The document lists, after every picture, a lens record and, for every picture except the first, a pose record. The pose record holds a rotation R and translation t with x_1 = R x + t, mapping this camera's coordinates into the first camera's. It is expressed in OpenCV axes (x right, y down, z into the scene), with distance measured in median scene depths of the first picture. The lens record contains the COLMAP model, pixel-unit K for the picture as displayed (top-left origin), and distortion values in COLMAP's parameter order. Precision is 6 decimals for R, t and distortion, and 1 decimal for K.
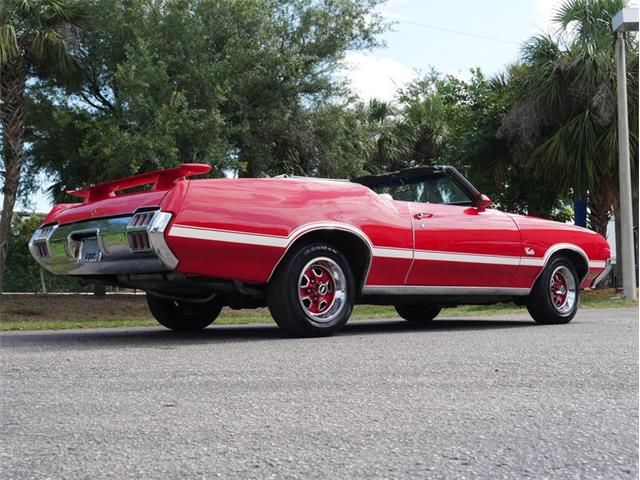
lens RADIAL K [[782.1, 0, 320.0], [0, 782.1, 240.0], [0, 0, 1]] dist [-0.017447, 0.068898]
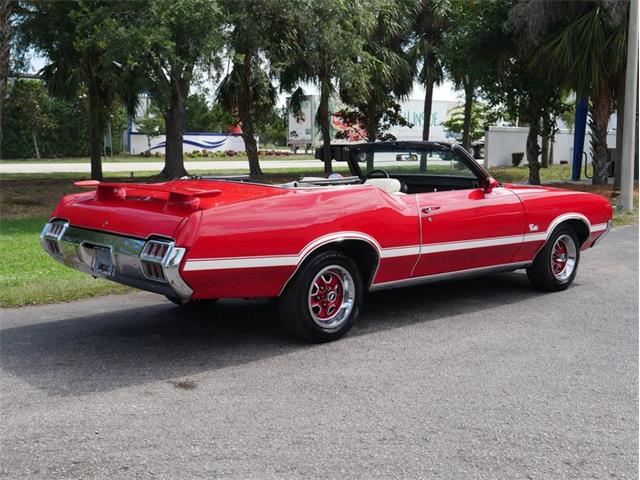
lens RADIAL K [[782.1, 0, 320.0], [0, 782.1, 240.0], [0, 0, 1]] dist [-0.017447, 0.068898]
pose [[0.999910, 0.010613, 0.008177, -0.016071], [-0.011904, 0.983805, 0.178848, -0.146578], [-0.006147, -0.178929, 0.983843, 0.004350]]
